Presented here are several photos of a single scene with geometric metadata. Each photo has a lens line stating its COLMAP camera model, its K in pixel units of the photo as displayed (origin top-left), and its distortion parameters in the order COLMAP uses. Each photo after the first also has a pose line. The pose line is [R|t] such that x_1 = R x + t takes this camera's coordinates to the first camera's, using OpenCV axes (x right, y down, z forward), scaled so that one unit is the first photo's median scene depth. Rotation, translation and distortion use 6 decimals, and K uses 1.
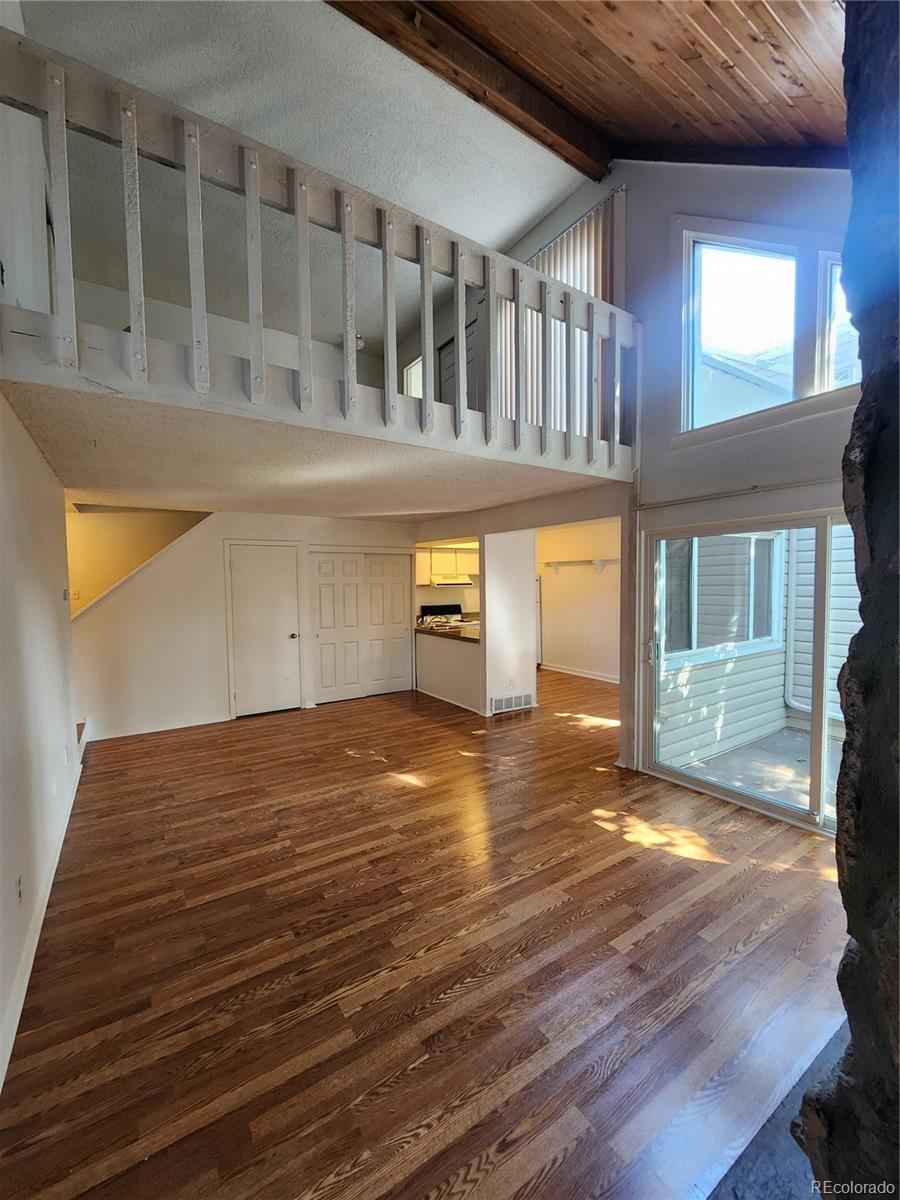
lens RADIAL K [[492.4, 0, 452.0], [0, 492.4, 605.1], [0, 0, 1]] dist [-0.002400, -0.000702]
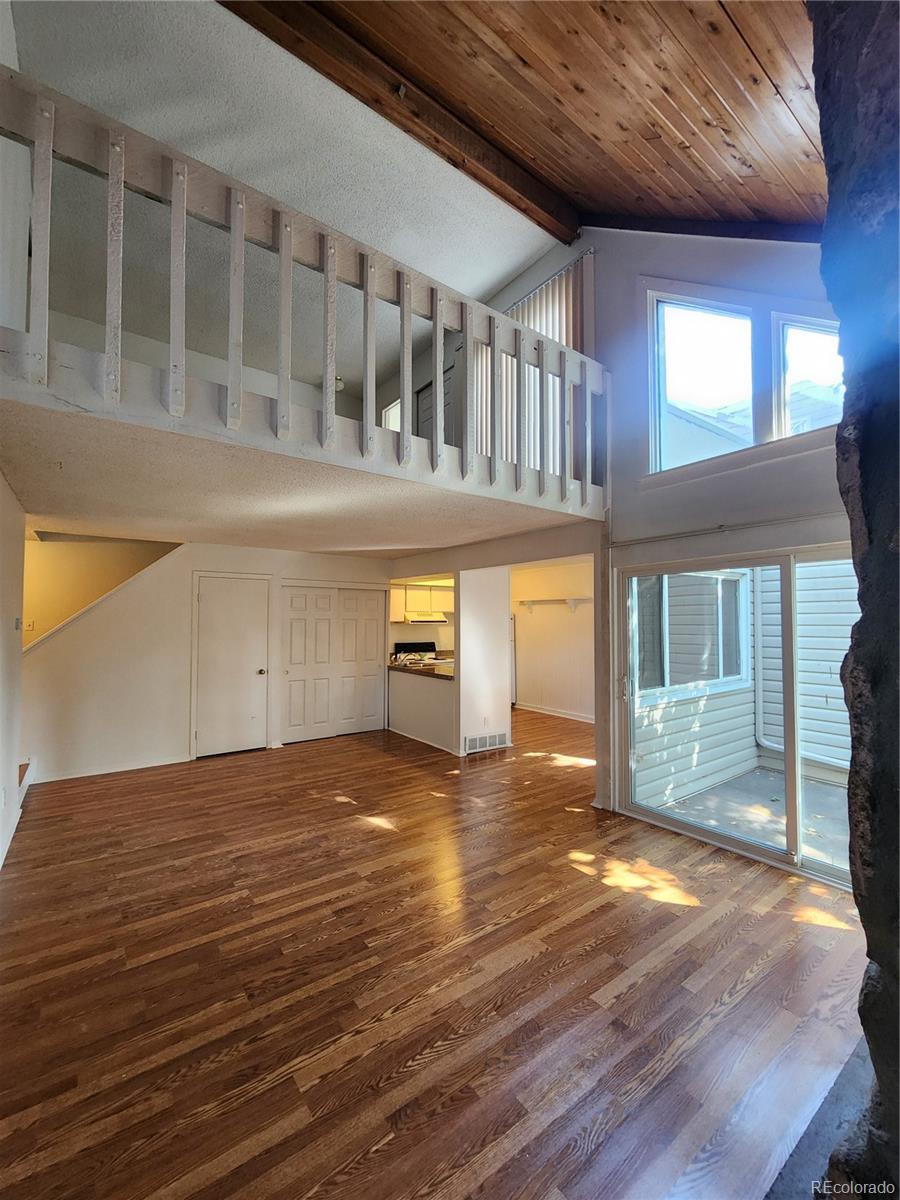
lens RADIAL K [[492.4, 0, 451.7], [0, 492.4, 604.4], [0, 0, 1]] dist [-0.002400, -0.000702]
pose [[0.998600, 0.013656, 0.051100, -0.000716], [-0.009331, 0.996427, -0.083940, 0.016242], [-0.052064, 0.083346, 0.995160, 0.014176]]
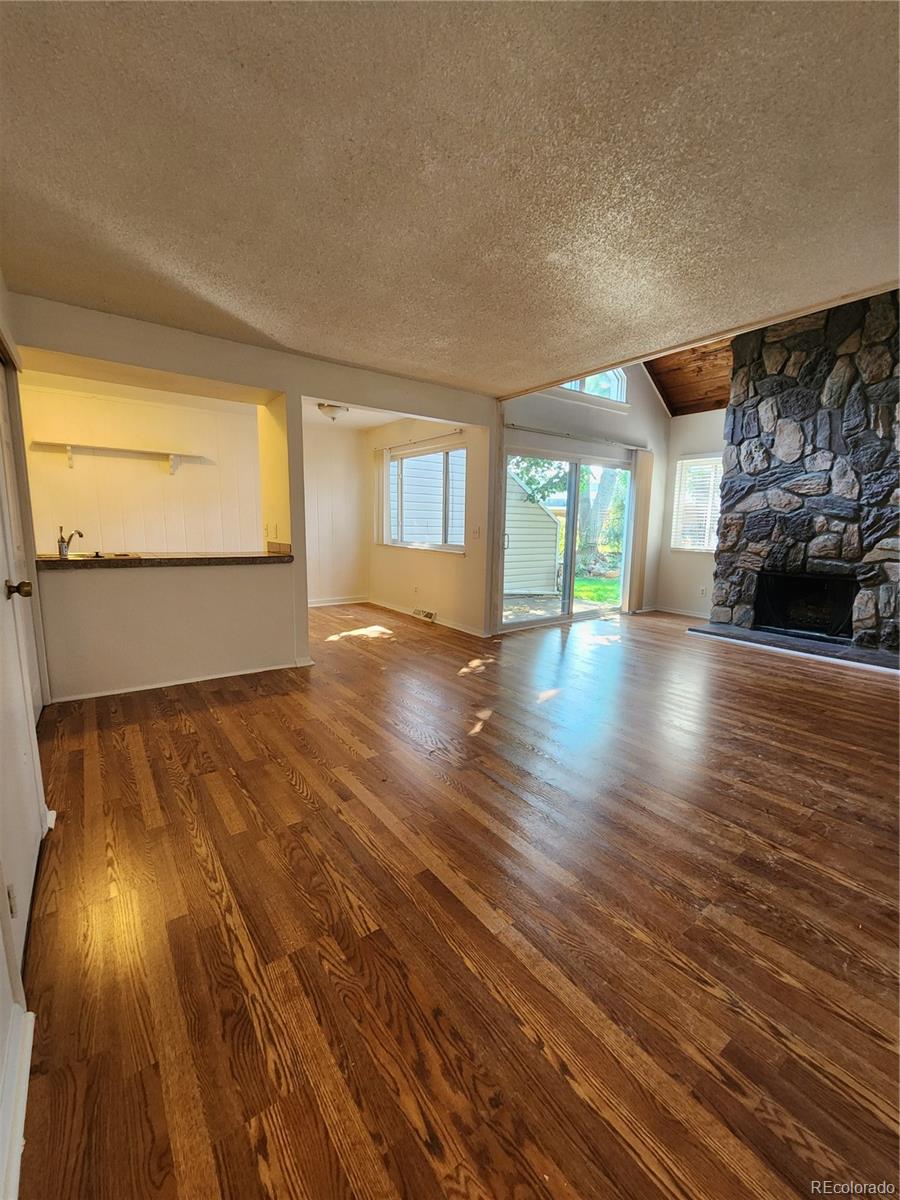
lens RADIAL K [[492.4, 0, 455.3], [0, 492.4, 605.3], [0, 0, 1]] dist [-0.002400, -0.000702]
pose [[-0.055976, -0.151023, 0.986944, -1.160500], [0.032102, 0.987711, 0.152961, 0.073206], [-0.997916, 0.040245, -0.050440, 1.517613]]
